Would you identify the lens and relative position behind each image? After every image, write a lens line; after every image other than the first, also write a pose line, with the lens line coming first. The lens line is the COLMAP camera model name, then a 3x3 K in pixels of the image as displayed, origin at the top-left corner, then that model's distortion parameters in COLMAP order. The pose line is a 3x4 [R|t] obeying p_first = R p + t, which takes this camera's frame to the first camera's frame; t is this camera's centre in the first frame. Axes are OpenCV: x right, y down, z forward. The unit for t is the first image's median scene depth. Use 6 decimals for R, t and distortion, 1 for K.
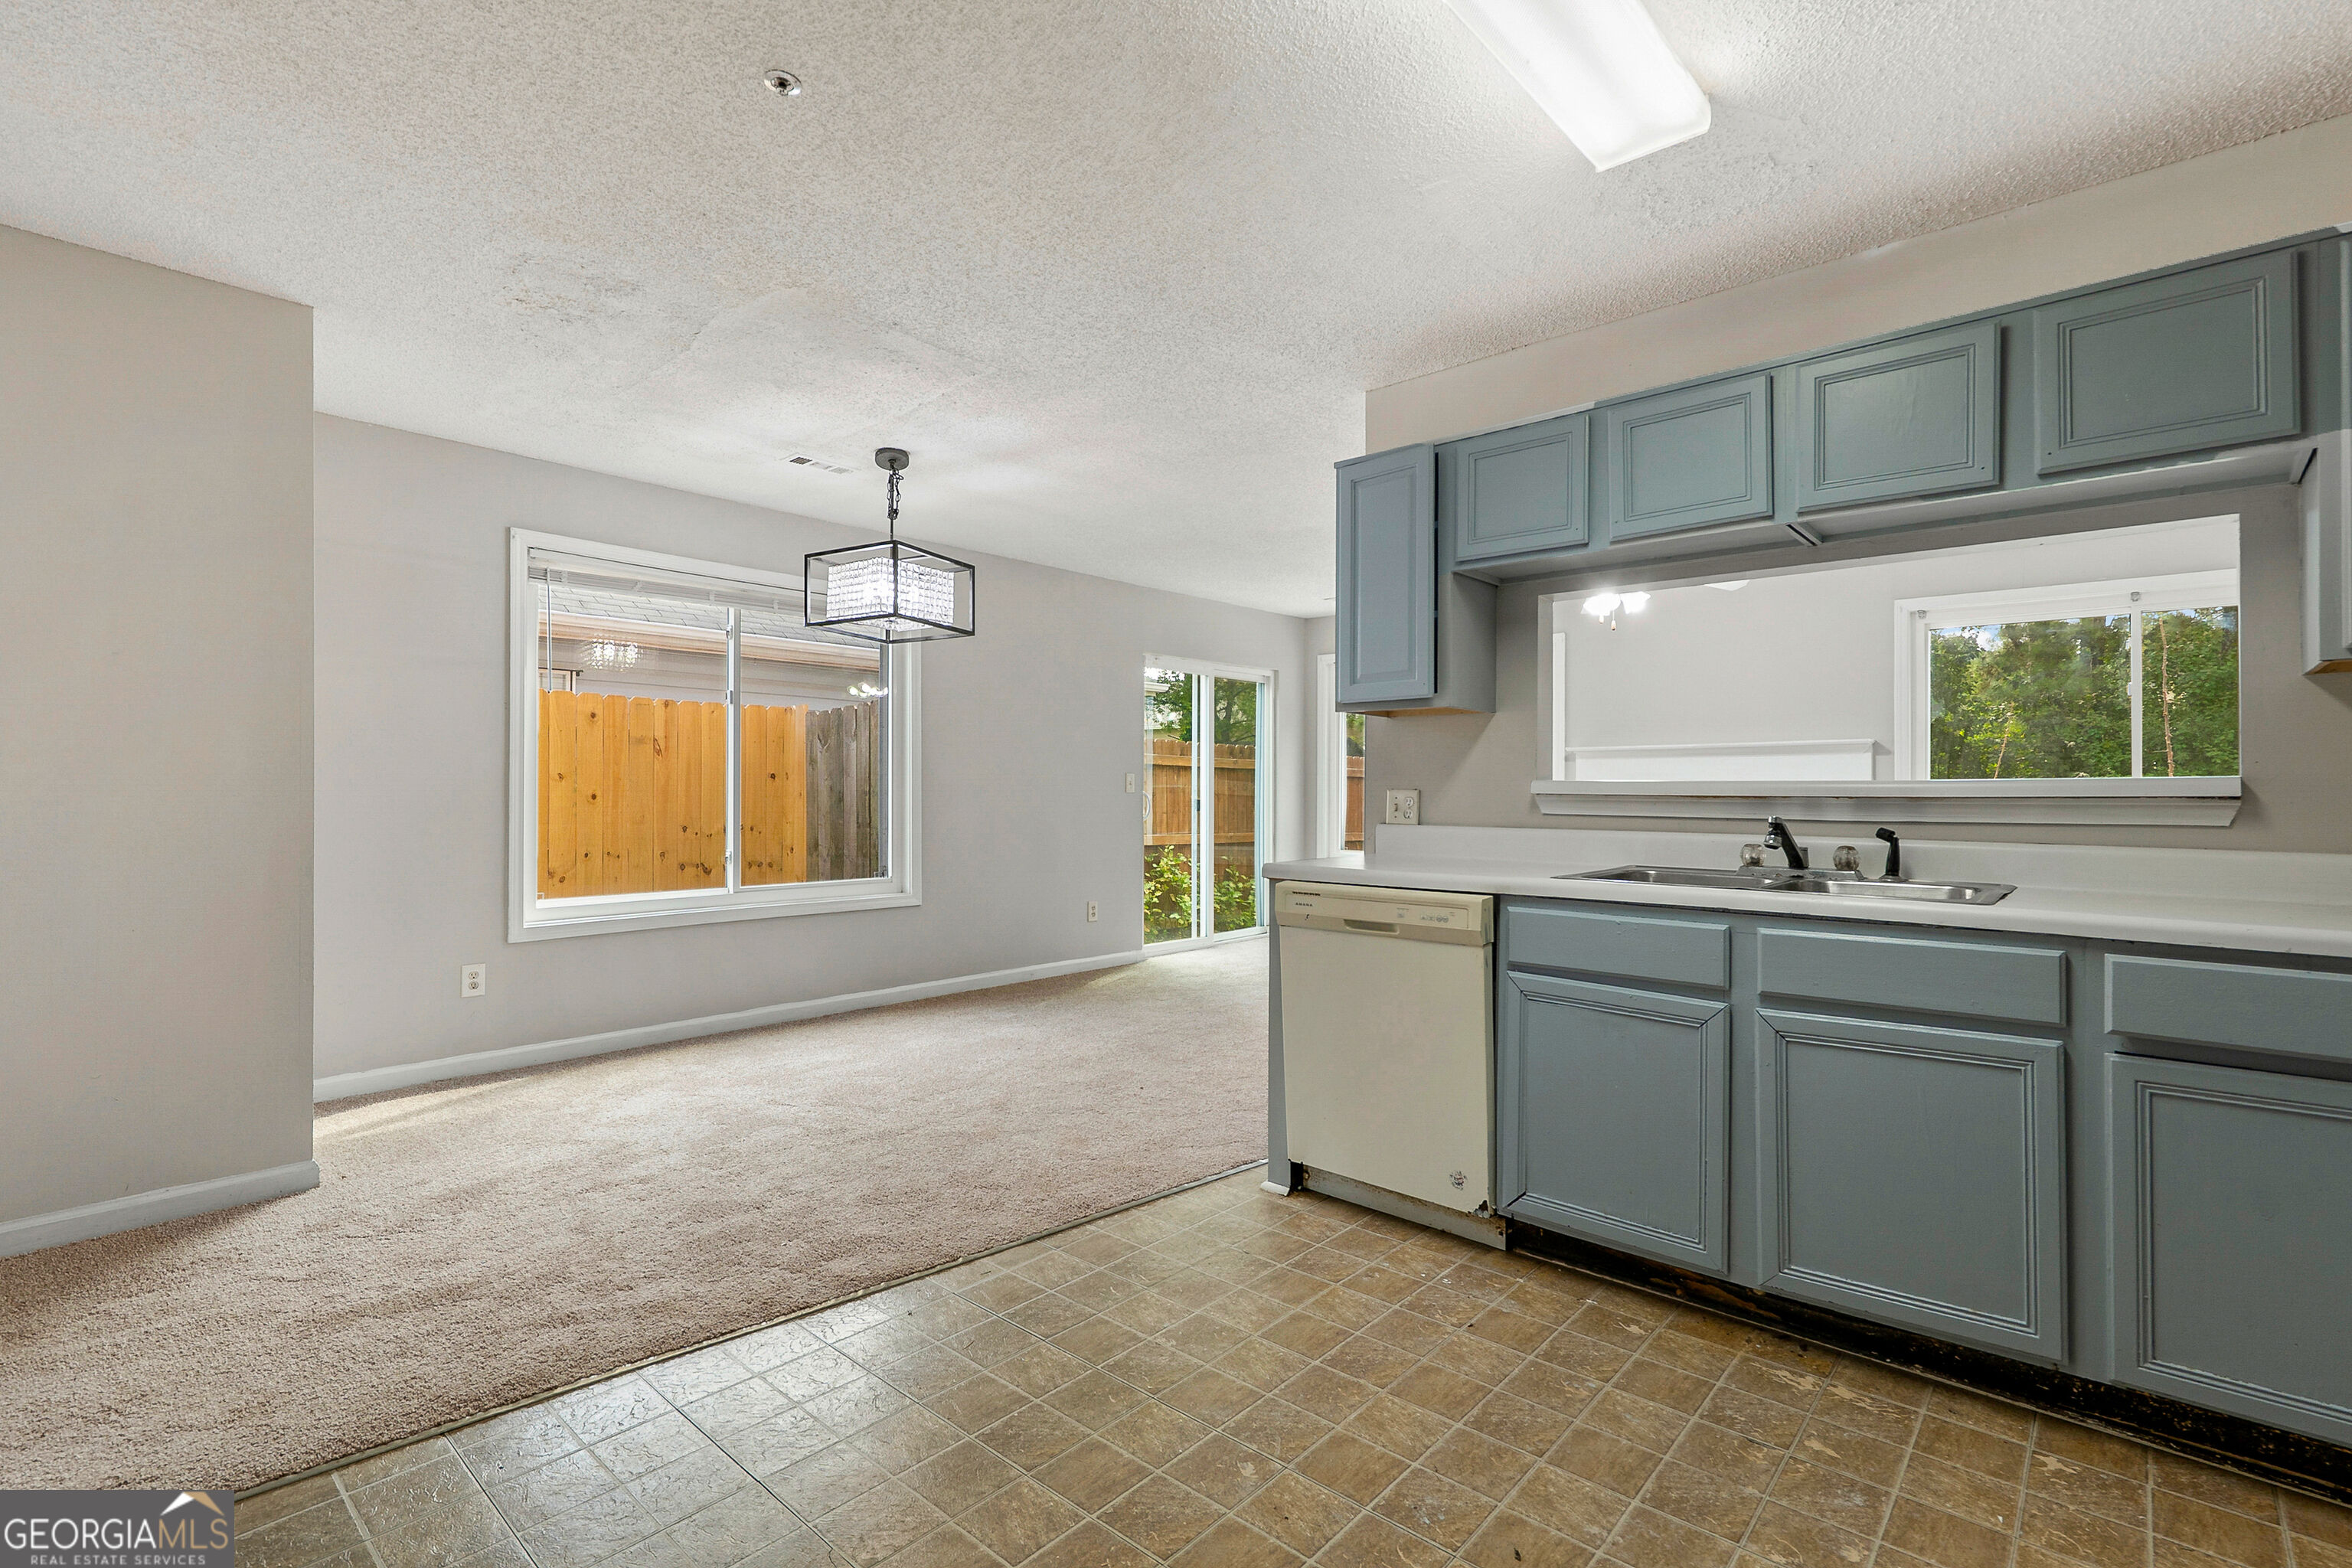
lens RADIAL K [[1075.3, 0, 1178.2], [0, 1075.3, 781.1], [0, 0, 1]] dist [-0.001792, 0.000726]
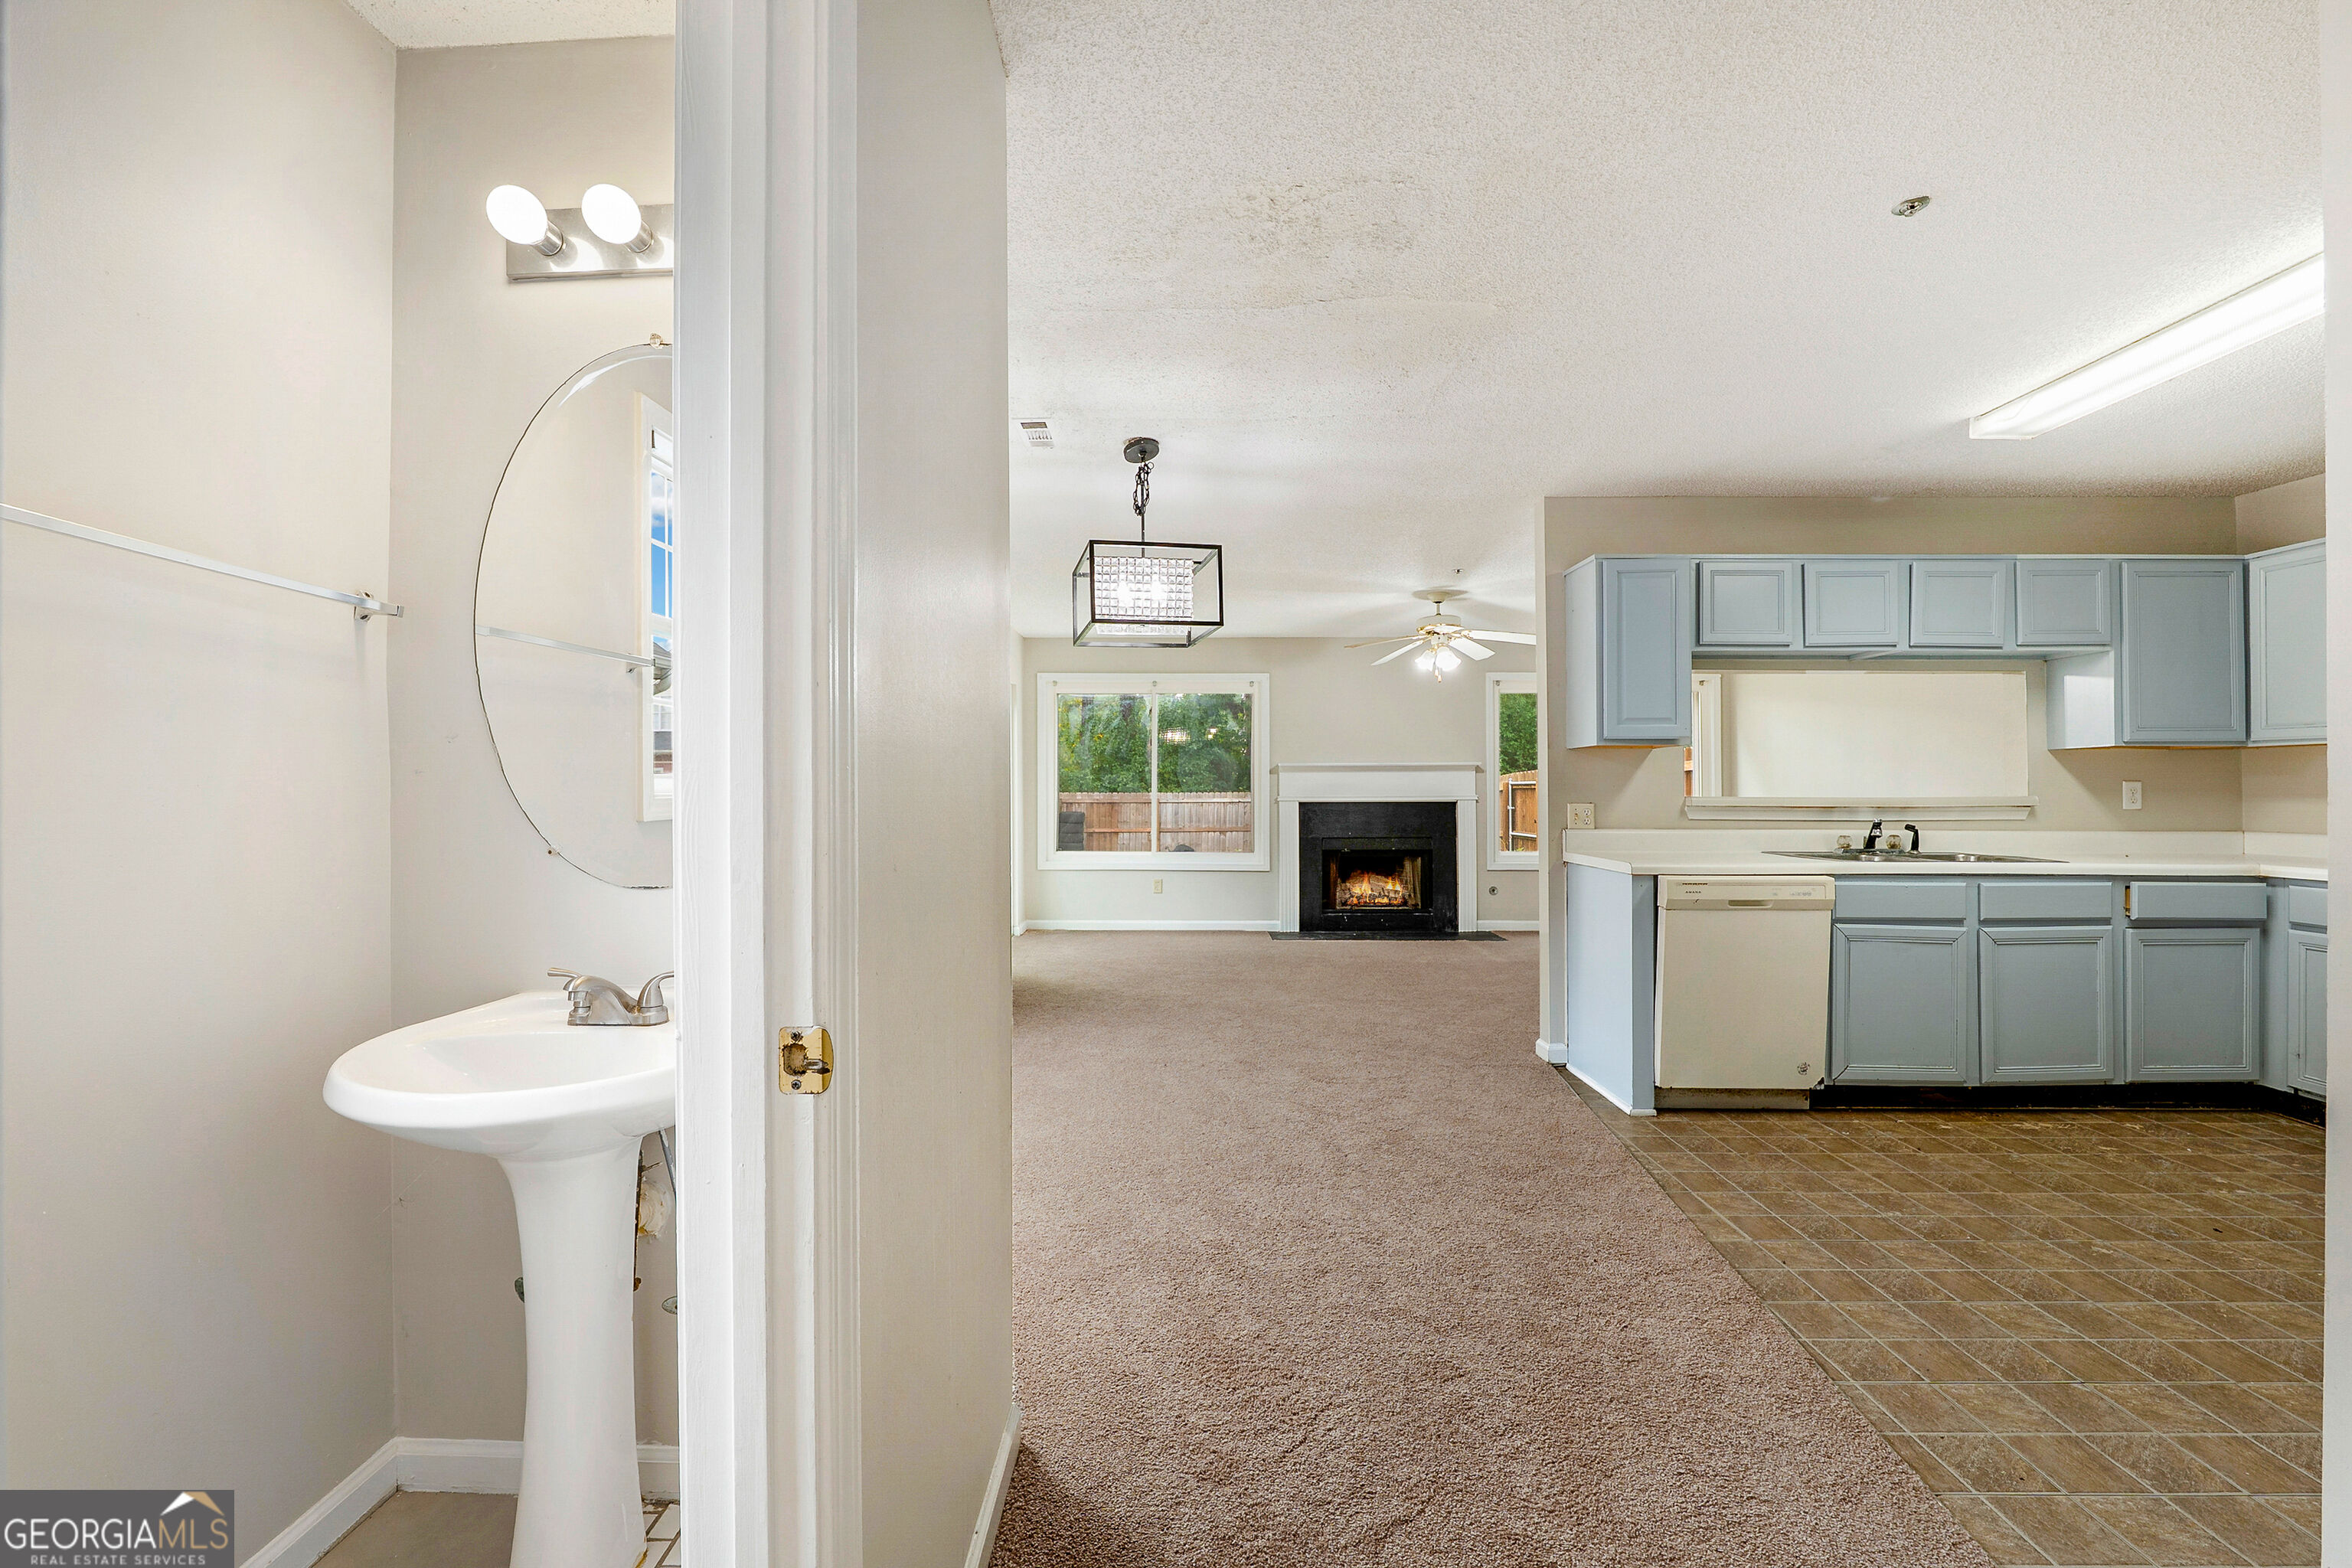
lens RADIAL K [[953.2, 0, 1181.8], [0, 953.2, 785.4], [0, 0, 1]] dist [-0.009532, 0.000316]
pose [[0.755787, -0.000555, 0.654817, -1.307536], [-0.002308, 0.999991, 0.003512, -0.024192], [-0.654813, -0.004165, 0.755779, 0.600802]]
